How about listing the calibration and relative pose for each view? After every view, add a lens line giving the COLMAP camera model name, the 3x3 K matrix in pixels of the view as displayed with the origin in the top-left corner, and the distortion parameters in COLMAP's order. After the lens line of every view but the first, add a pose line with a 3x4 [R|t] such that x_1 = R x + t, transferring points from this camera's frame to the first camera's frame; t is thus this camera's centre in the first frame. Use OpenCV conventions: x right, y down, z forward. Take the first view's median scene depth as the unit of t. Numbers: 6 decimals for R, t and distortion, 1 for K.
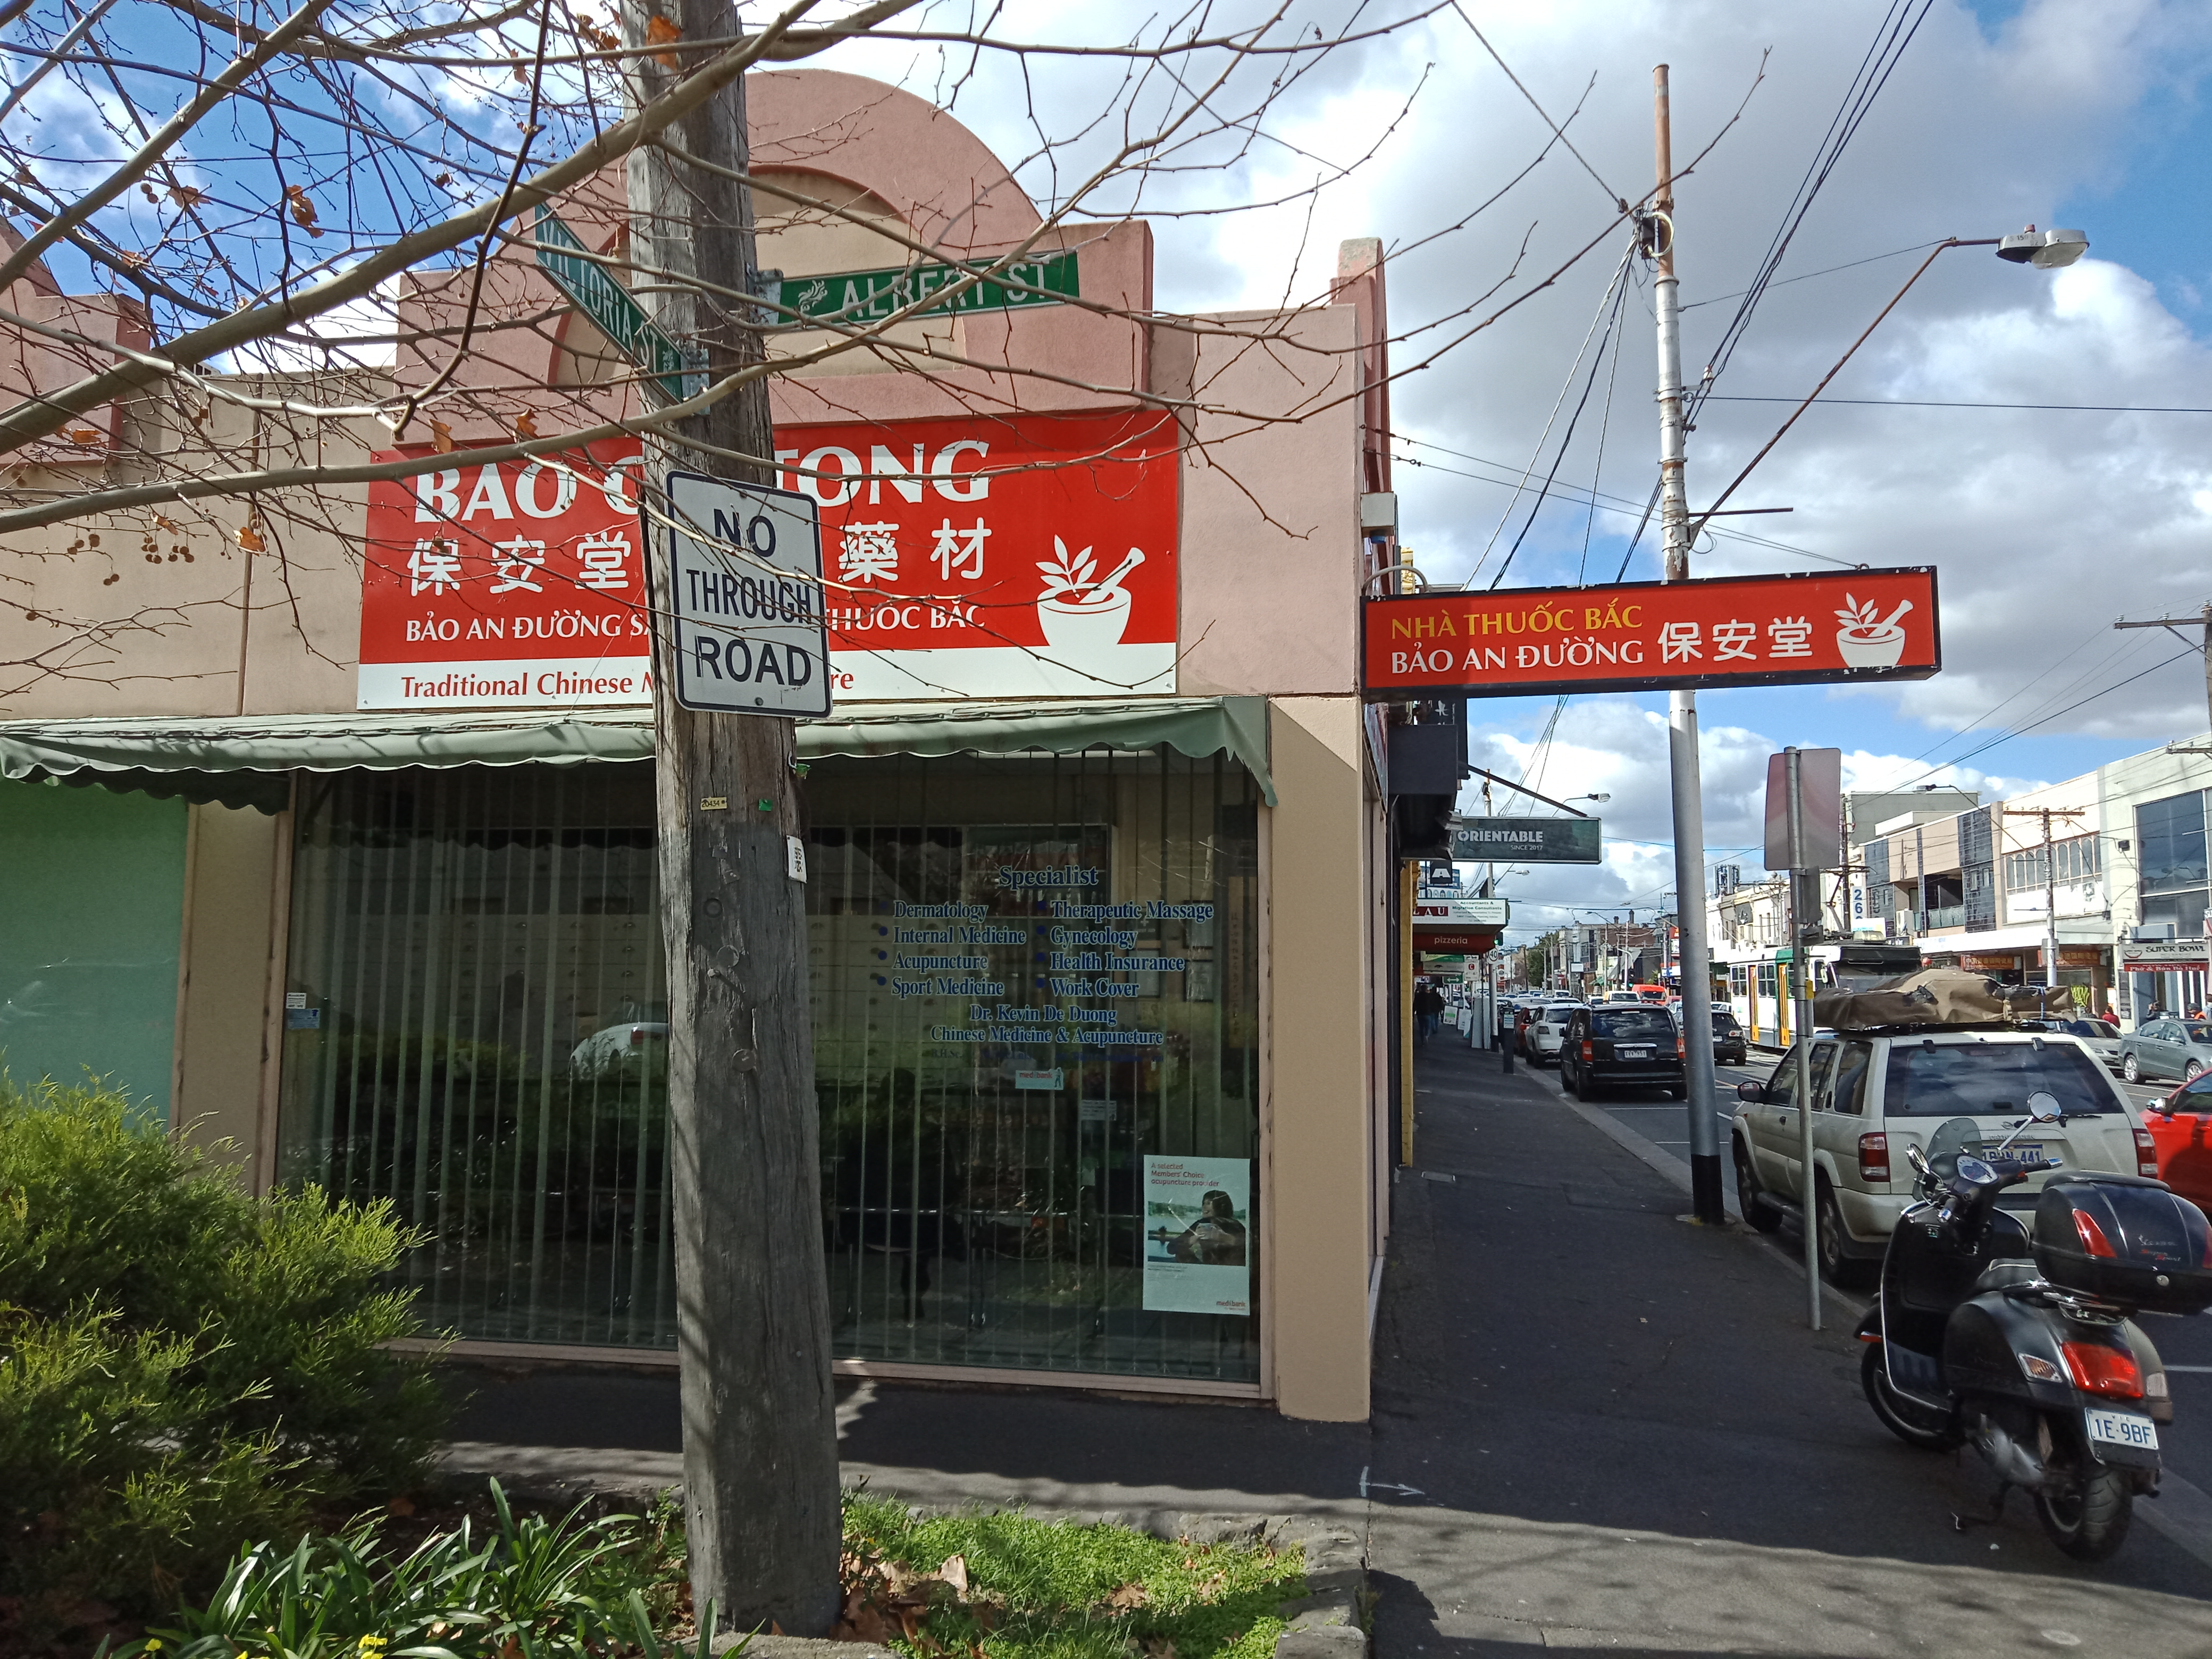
lens RADIAL K [[1610.8, 0, 1082.5], [0, 1610.8, 832.6], [0, 0, 1]] dist [0.046676, -0.065095]
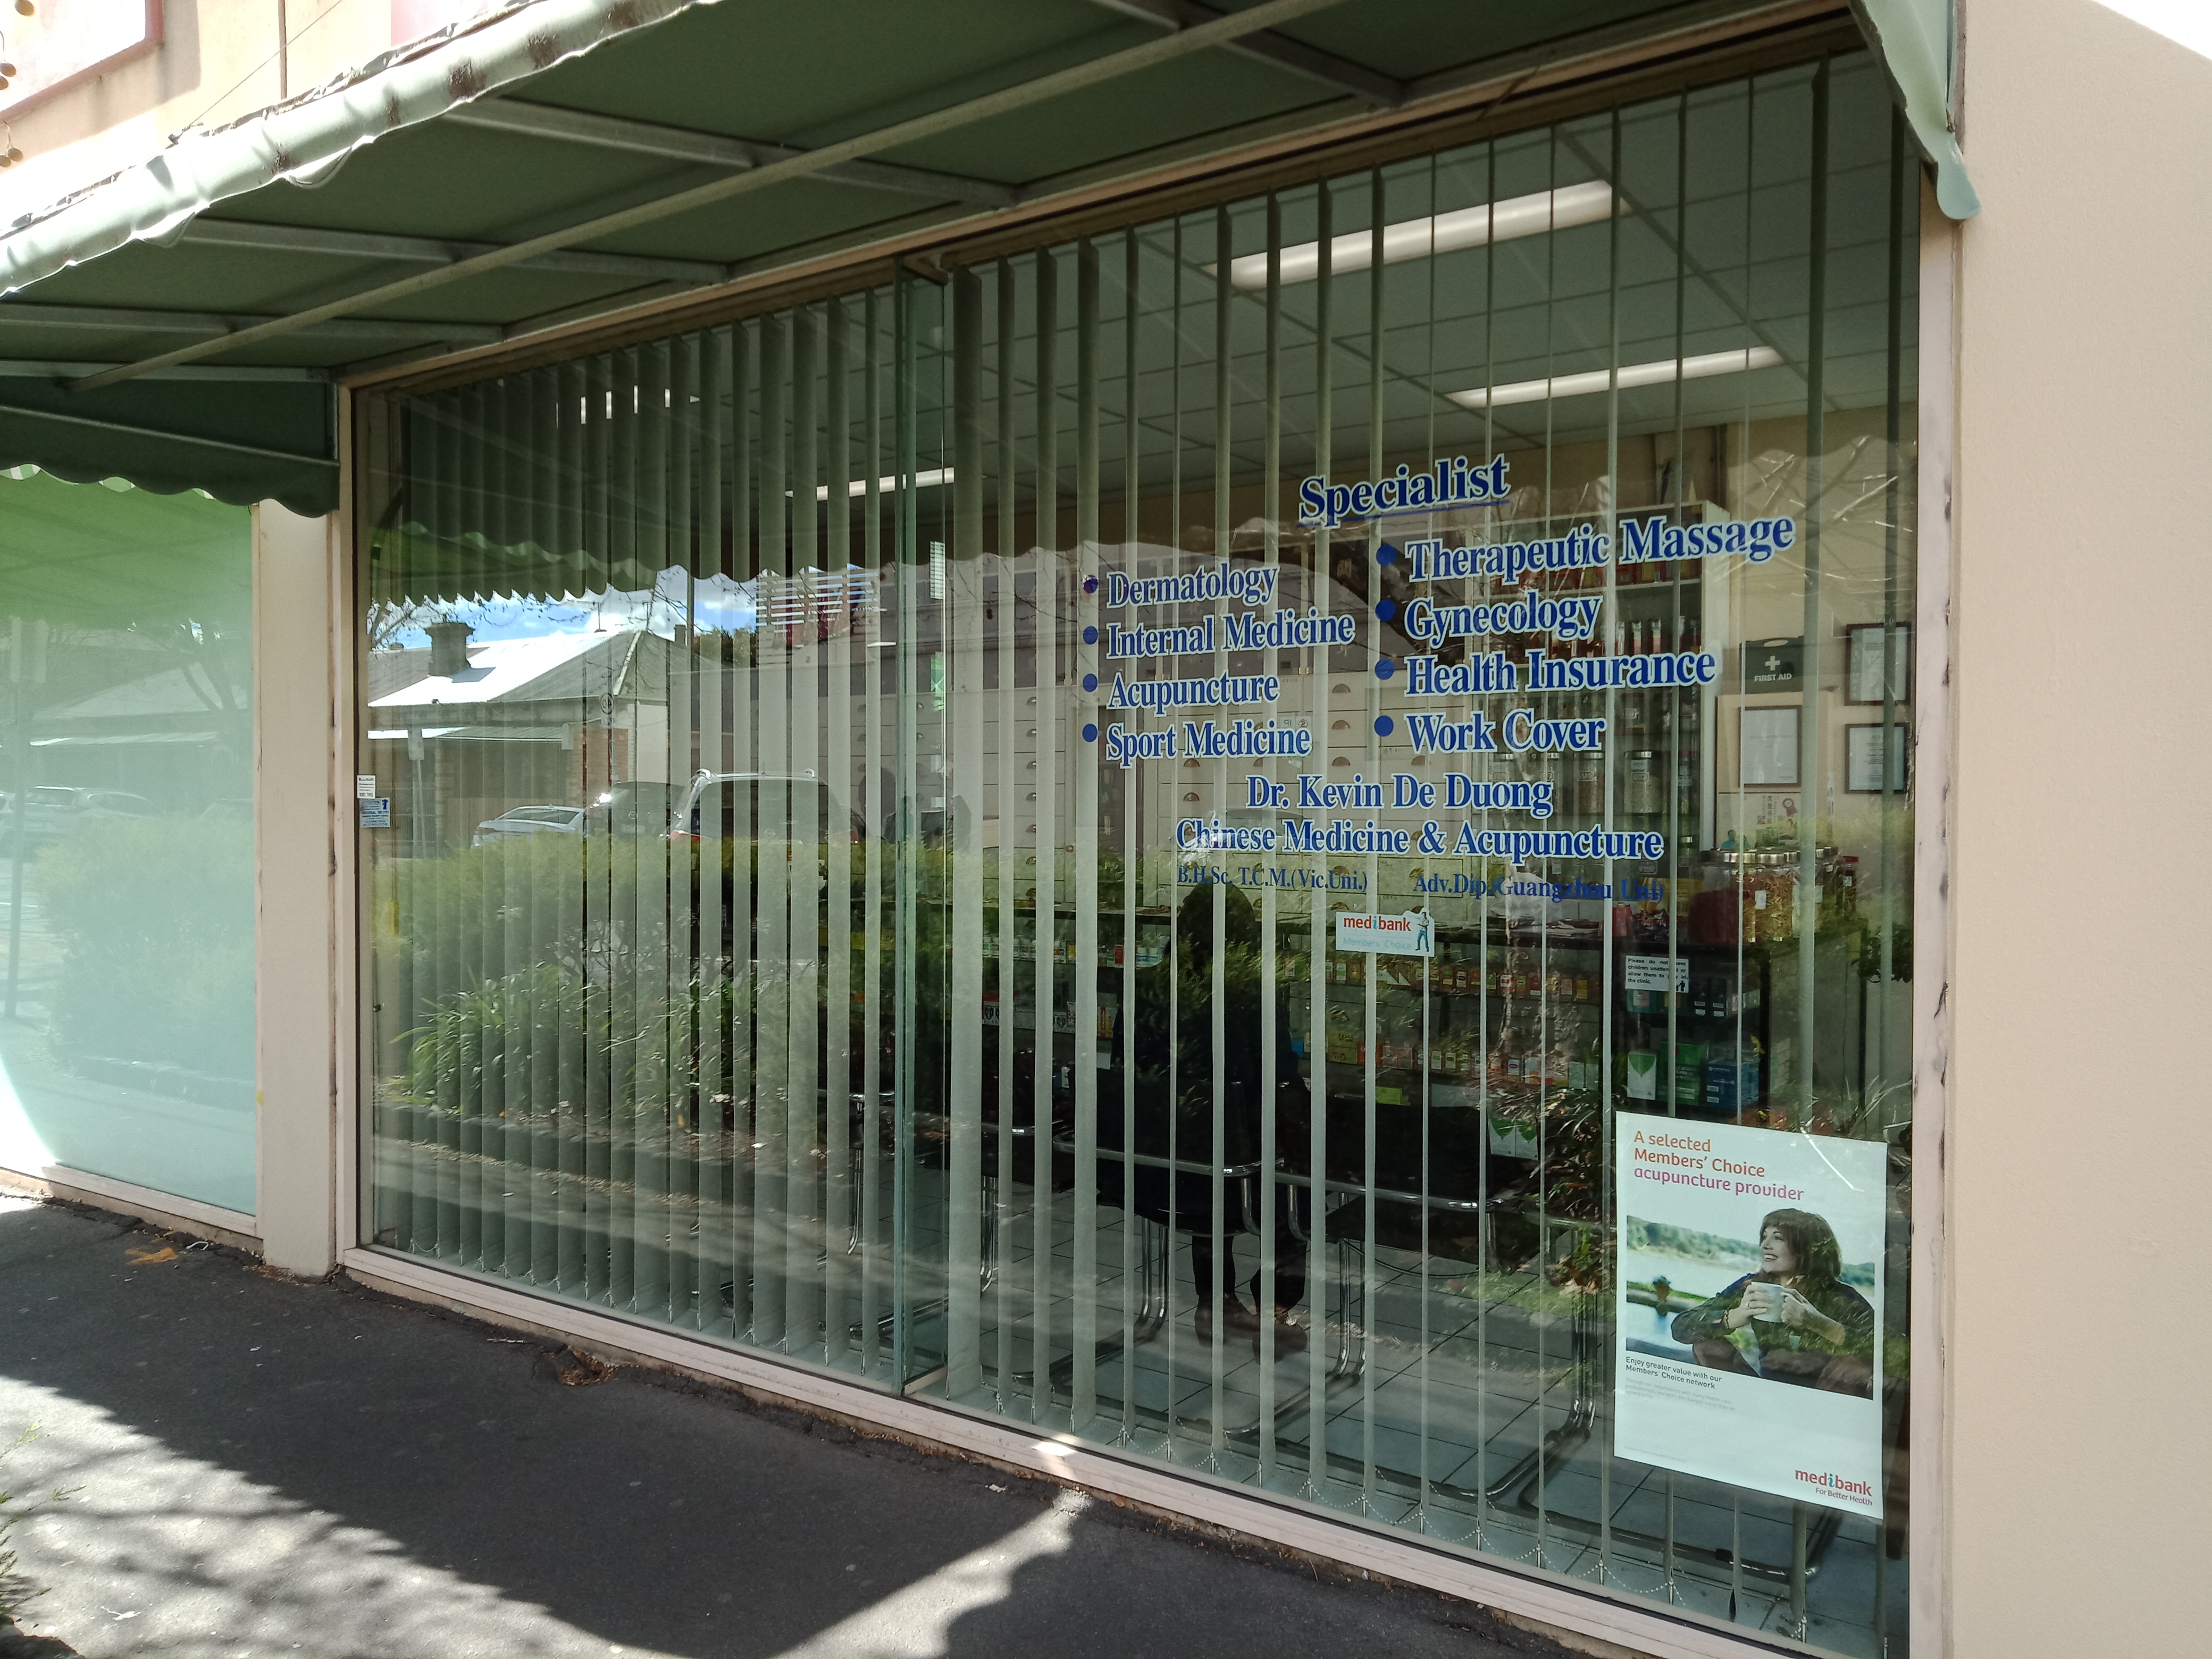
lens RADIAL K [[1610.8, 0, 1082.5], [0, 1610.8, 832.6], [0, 0, 1]] dist [0.046676, -0.065095]
pose [[0.912240, -0.000163, -0.409656, 0.085934], [0.046146, 0.993676, 0.102365, 0.074934], [0.407049, -0.112285, 0.906478, 0.559627]]
